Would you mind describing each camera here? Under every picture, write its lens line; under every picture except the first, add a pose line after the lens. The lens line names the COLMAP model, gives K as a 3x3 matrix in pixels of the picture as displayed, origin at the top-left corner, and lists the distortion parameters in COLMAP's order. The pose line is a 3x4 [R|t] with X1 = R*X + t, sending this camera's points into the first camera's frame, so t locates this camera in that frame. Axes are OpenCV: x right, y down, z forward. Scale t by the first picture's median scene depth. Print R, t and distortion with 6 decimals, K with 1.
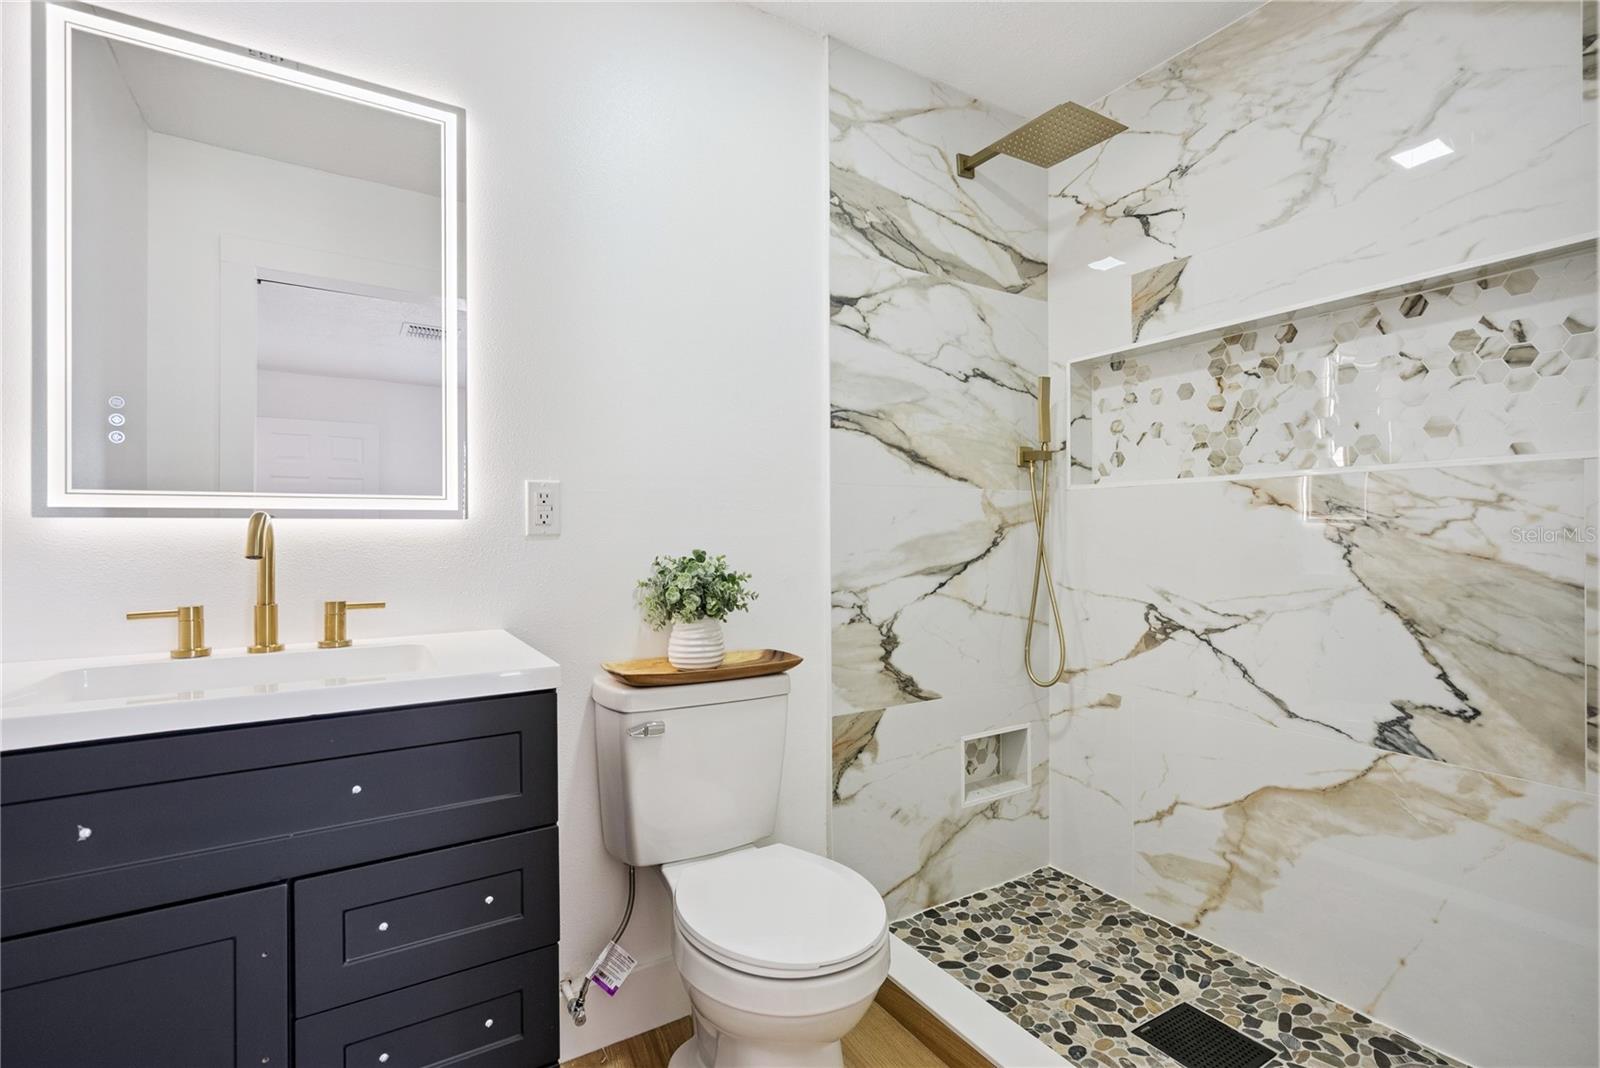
lens RADIAL K [[737.9, 0, 800.8], [0, 737.9, 535.0], [0, 0, 1]] dist [-0.011015, 0.003177]
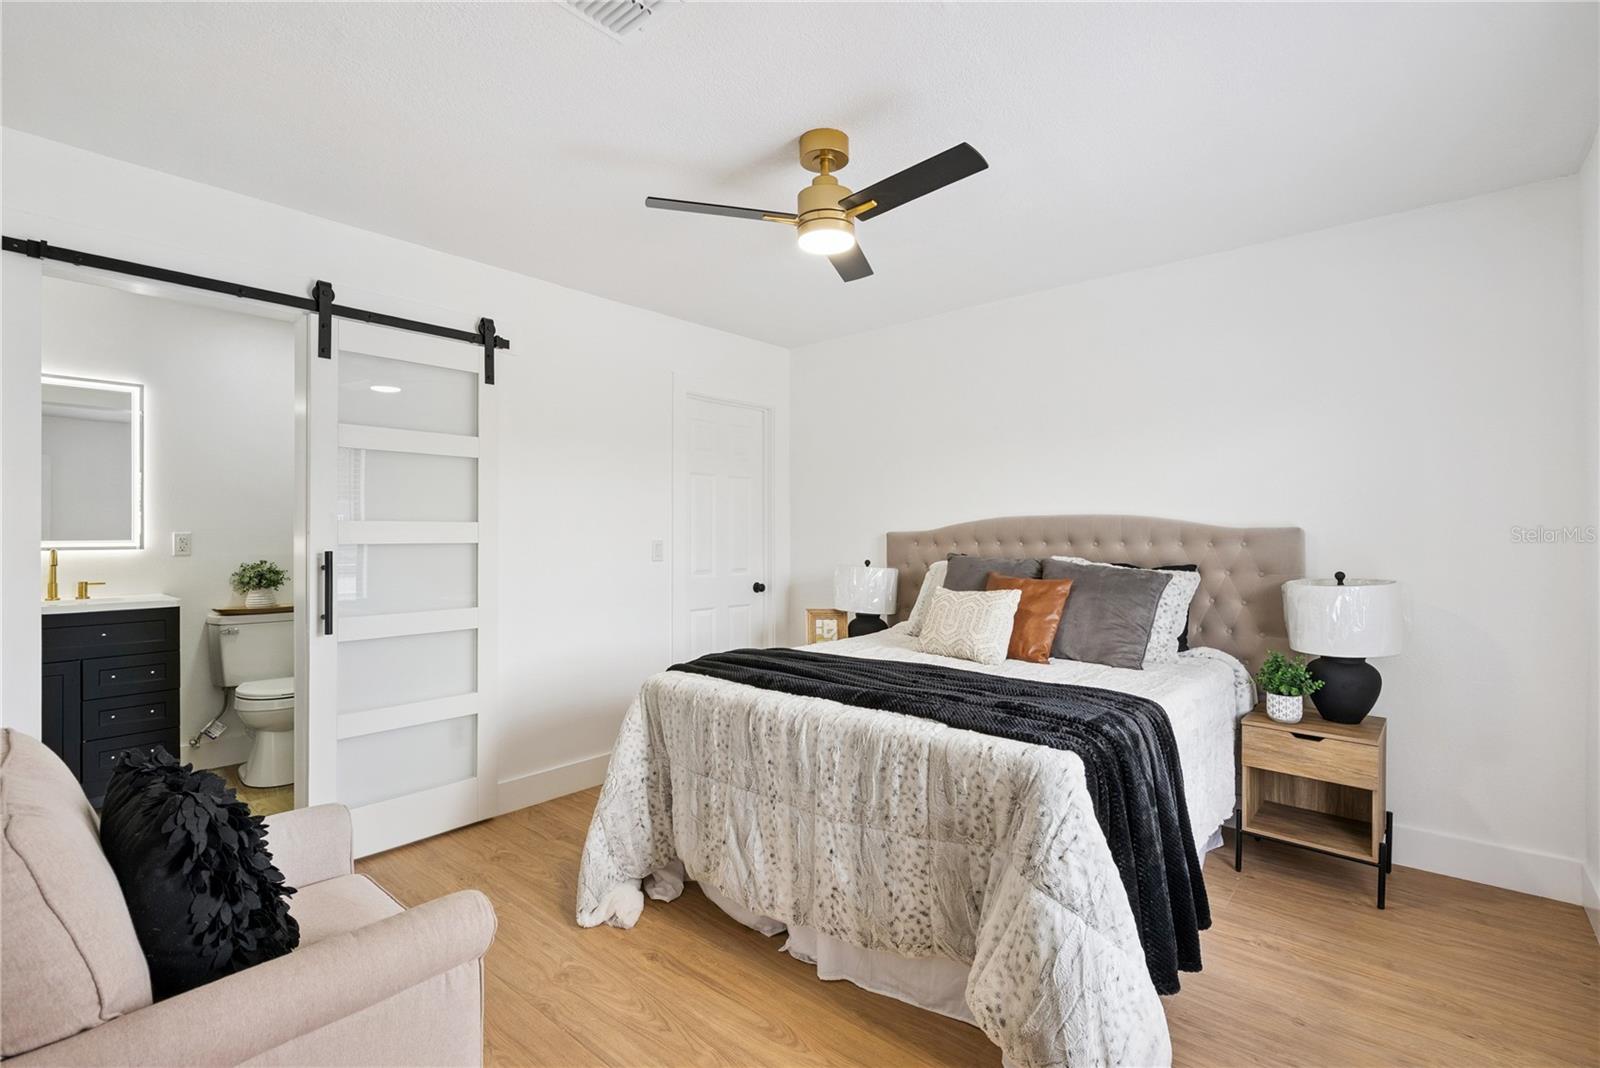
lens RADIAL K [[737.9, 0, 799.3], [0, 737.9, 535.2], [0, 0, 1]] dist [-0.011015, 0.003177]
pose [[0.956000, 0.001982, 0.293361, 0.907043], [-0.000925, 0.999993, -0.003739, -0.059021], [-0.293367, 0.003303, 0.955994, -1.952733]]
